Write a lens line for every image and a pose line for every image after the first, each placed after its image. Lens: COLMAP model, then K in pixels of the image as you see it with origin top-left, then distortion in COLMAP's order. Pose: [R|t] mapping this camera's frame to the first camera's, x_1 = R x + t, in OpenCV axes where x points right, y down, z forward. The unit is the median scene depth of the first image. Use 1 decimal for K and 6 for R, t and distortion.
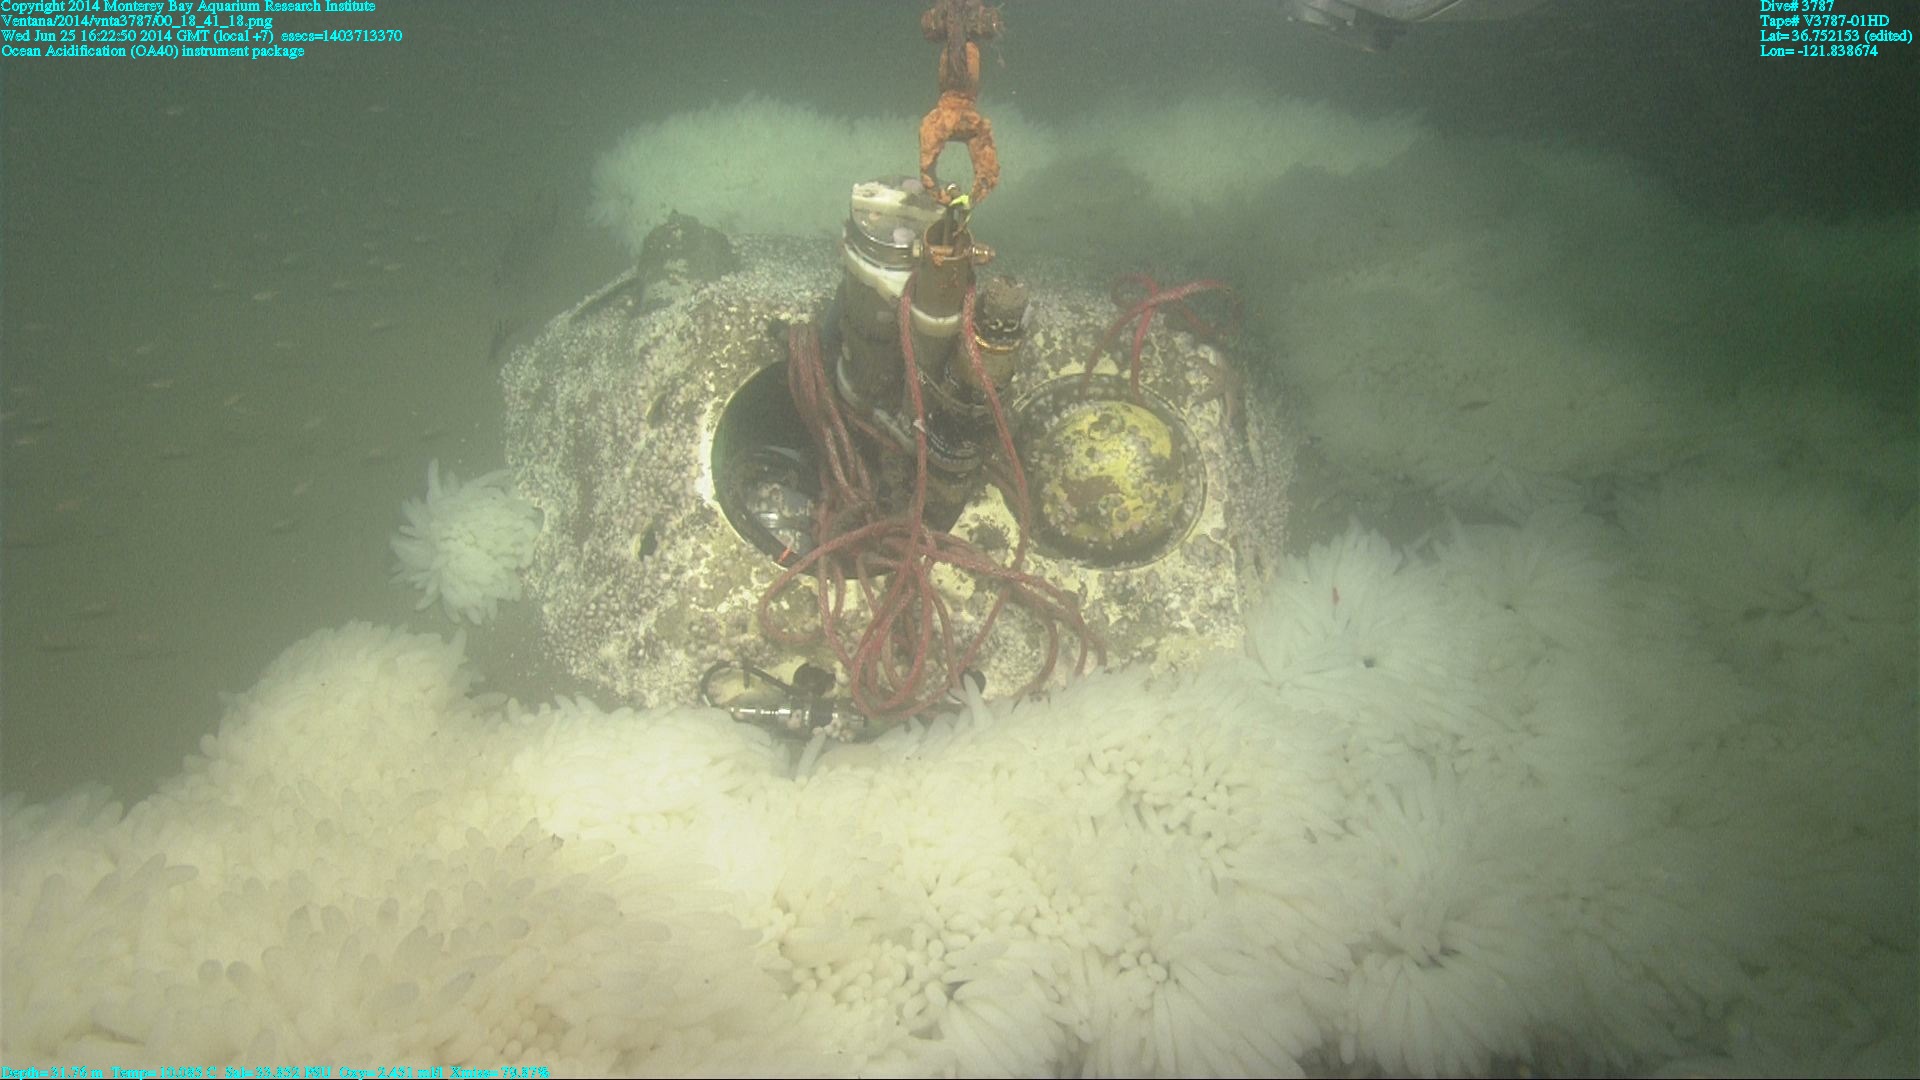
lens RADIAL K [[1191.7, 0, 960.0], [0, 1191.7, 540.0], [0, 0, 1]] dist [0.000454, 0.000438]
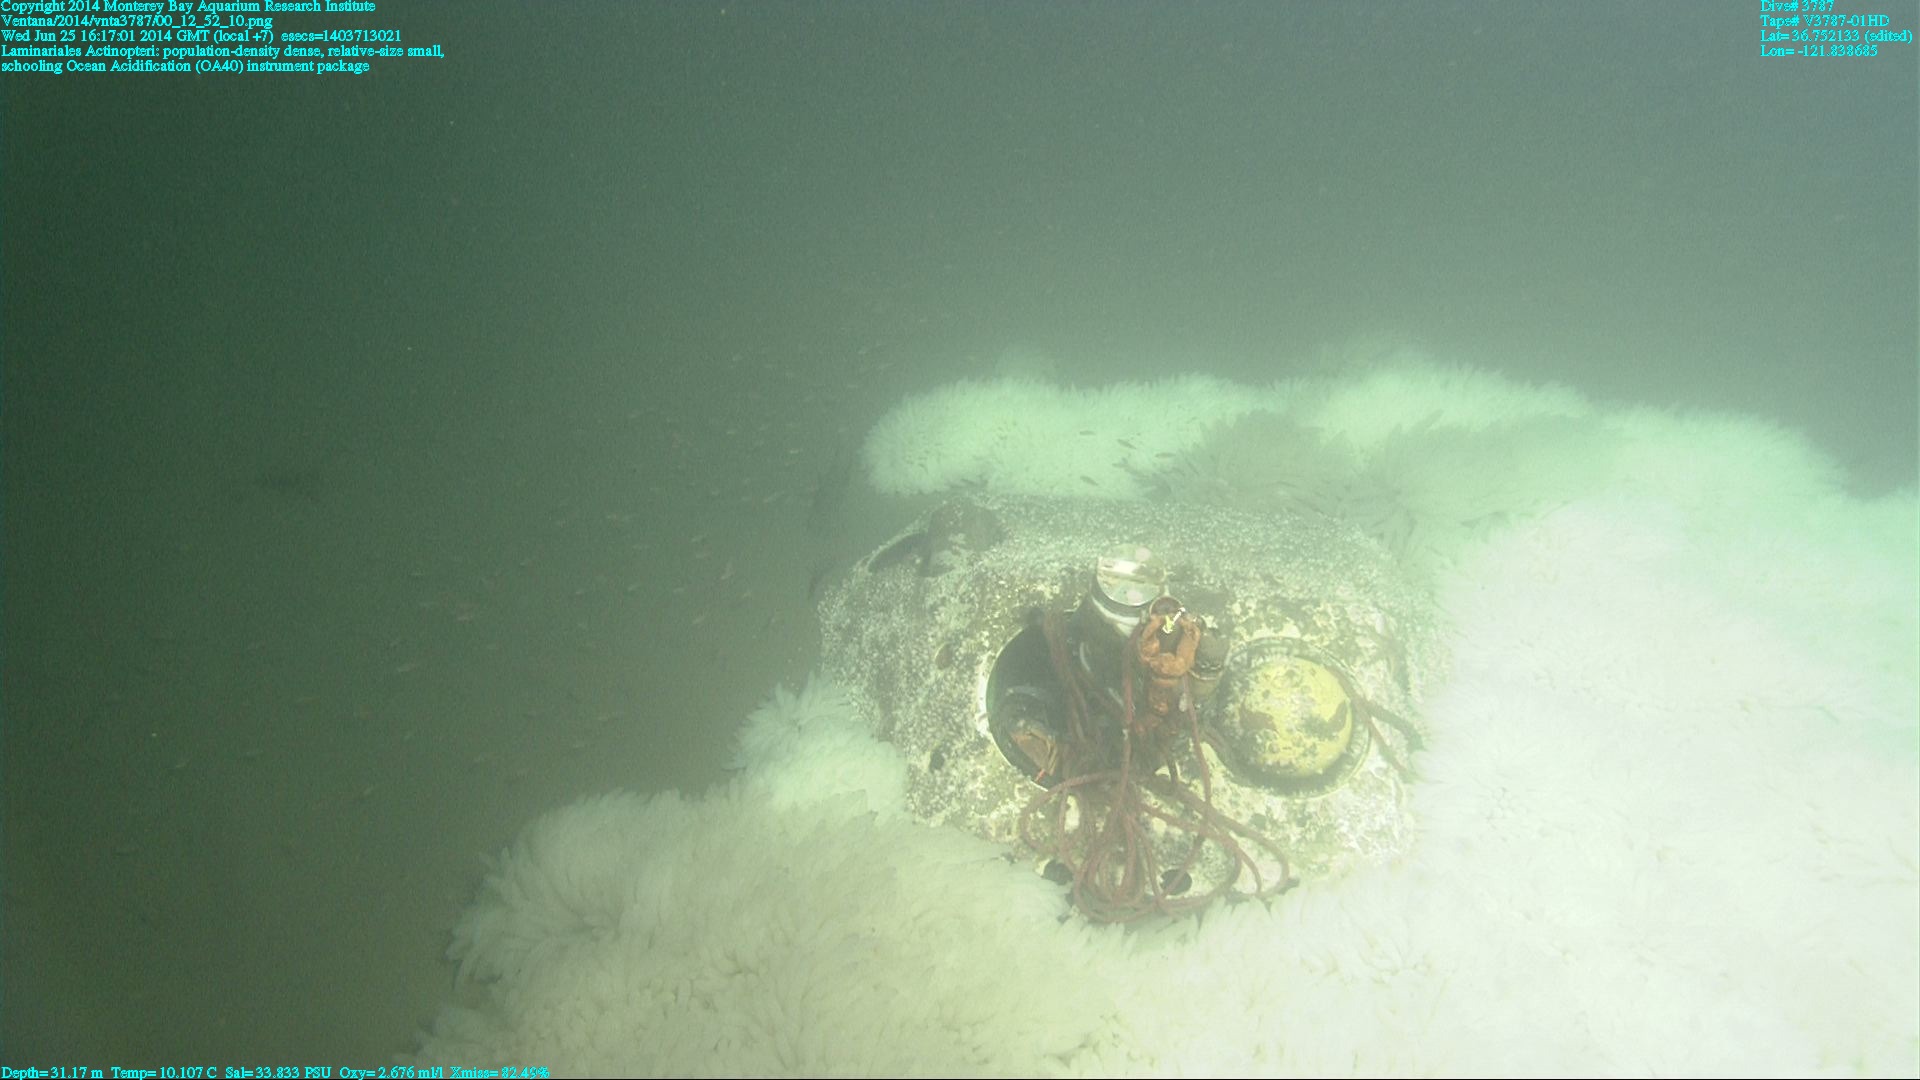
lens RADIAL K [[1191.7, 0, 960.0], [0, 1191.7, 540.0], [0, 0, 1]] dist [0.000454, 0.000438]
pose [[0.985879, 0.014190, -0.166855, -0.015264], [-0.032017, 0.993994, -0.104641, -0.102265], [0.164368, 0.108506, 0.980413, -0.334337]]
